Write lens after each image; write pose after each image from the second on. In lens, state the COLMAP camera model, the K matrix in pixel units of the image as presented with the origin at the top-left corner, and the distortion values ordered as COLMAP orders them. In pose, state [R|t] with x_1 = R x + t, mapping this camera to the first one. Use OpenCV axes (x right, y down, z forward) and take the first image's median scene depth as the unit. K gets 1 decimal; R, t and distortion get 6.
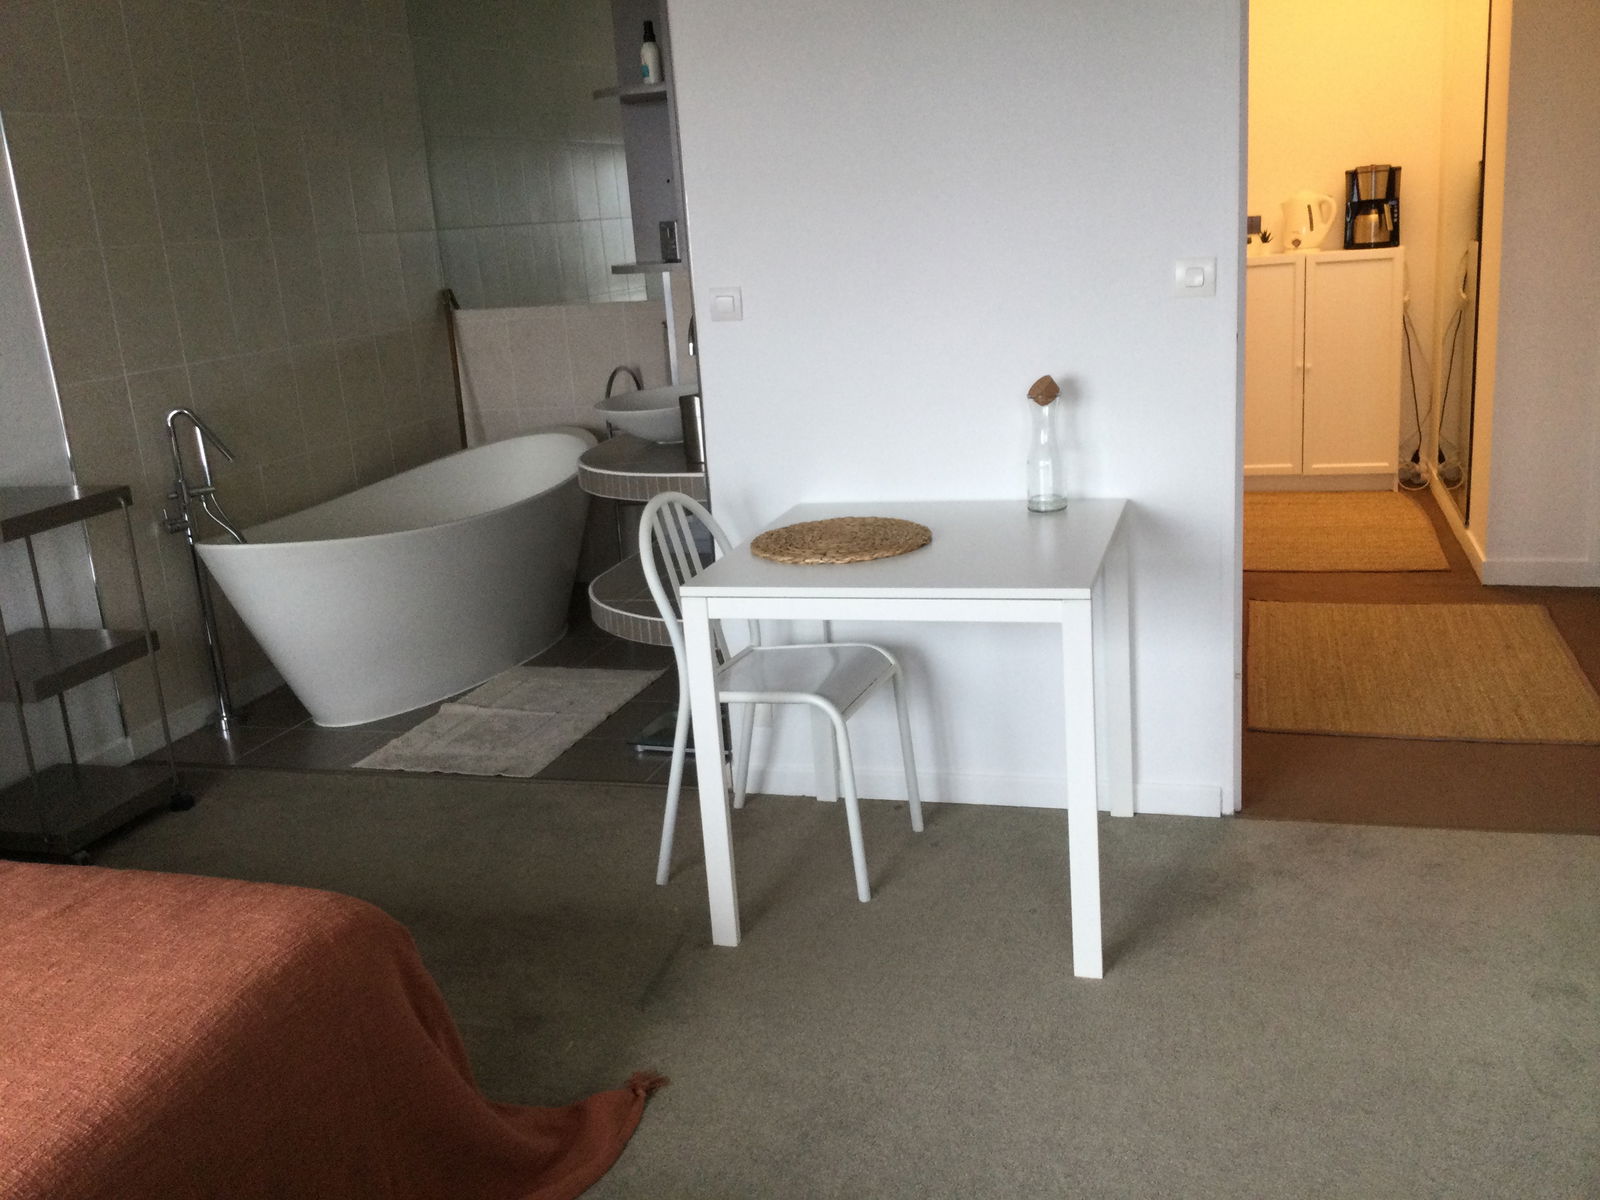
lens RADIAL K [[1446.8, 0, 800.0], [0, 1446.8, 600.0], [0, 0, 1]] dist [0.065405, -0.138401]
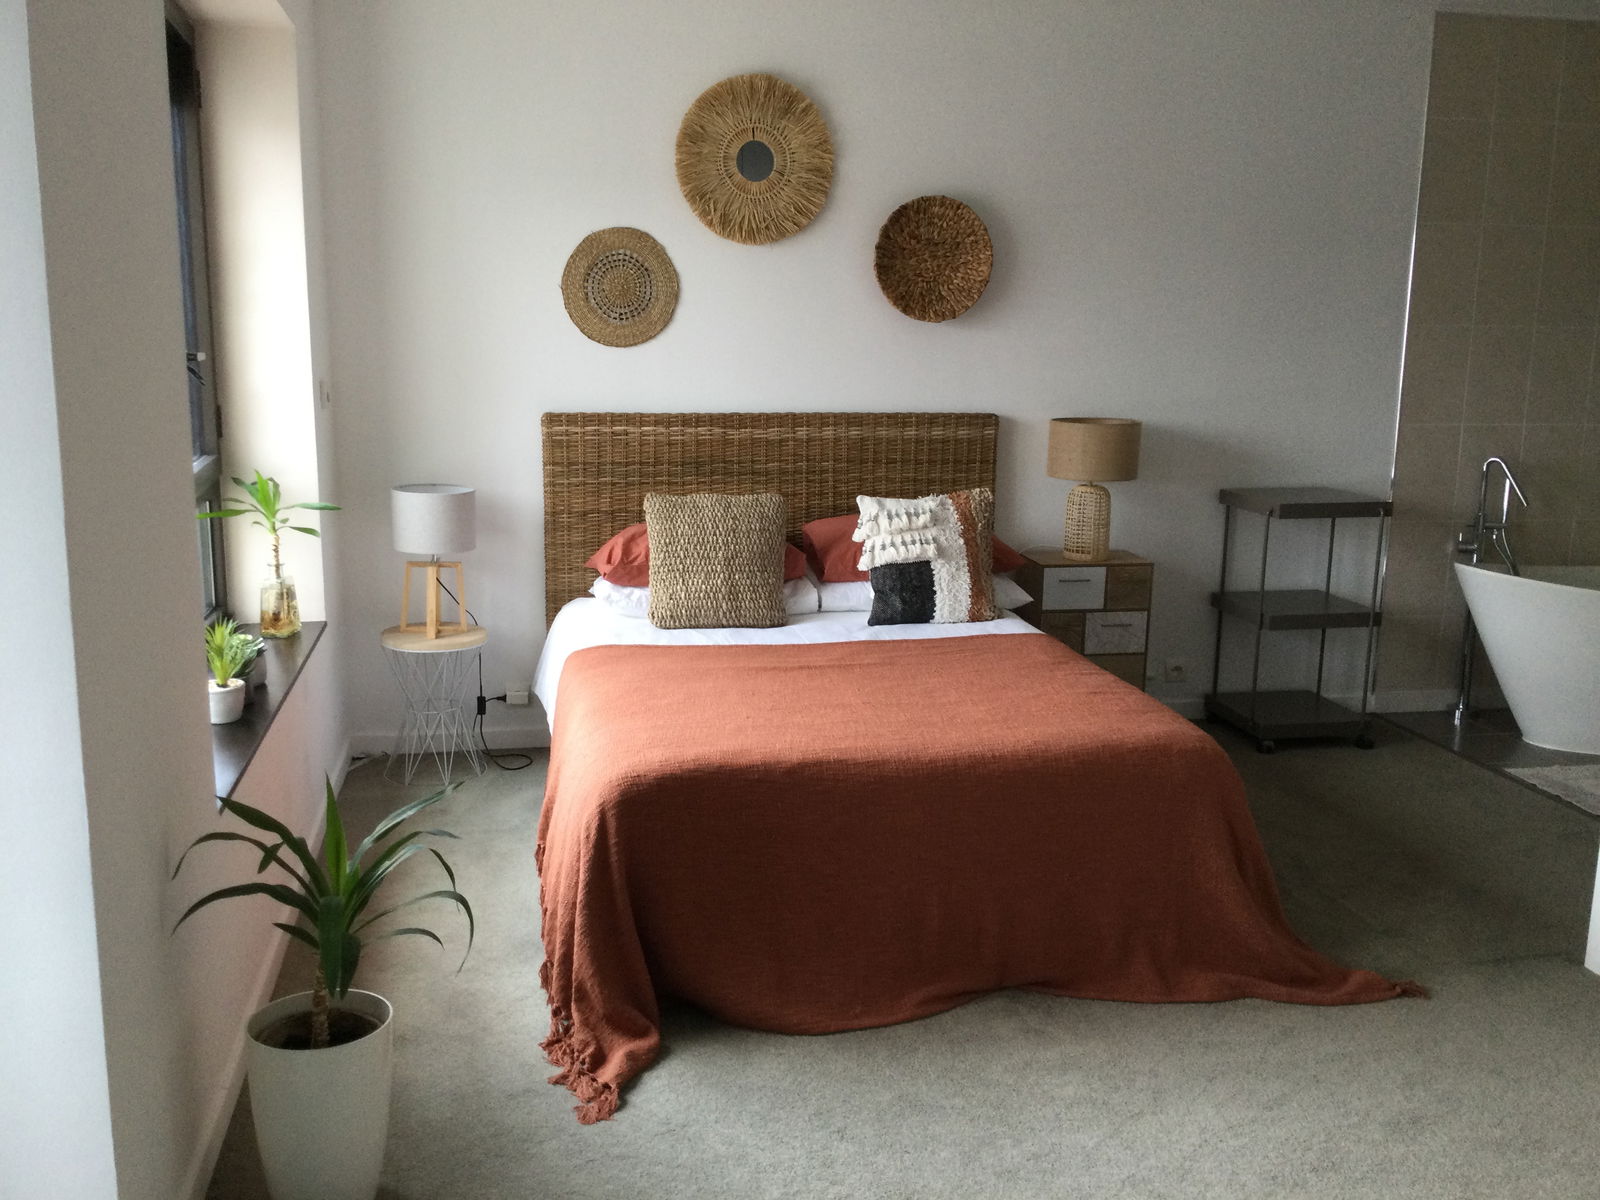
lens RADIAL K [[1446.8, 0, 800.0], [0, 1446.8, 600.0], [0, 0, 1]] dist [0.065405, -0.138401]
pose [[0.468173, 0.247150, -0.848370, 0.833378], [-0.271439, 0.953893, 0.128097, -0.030635], [0.840913, 0.170309, 0.513673, -0.257225]]
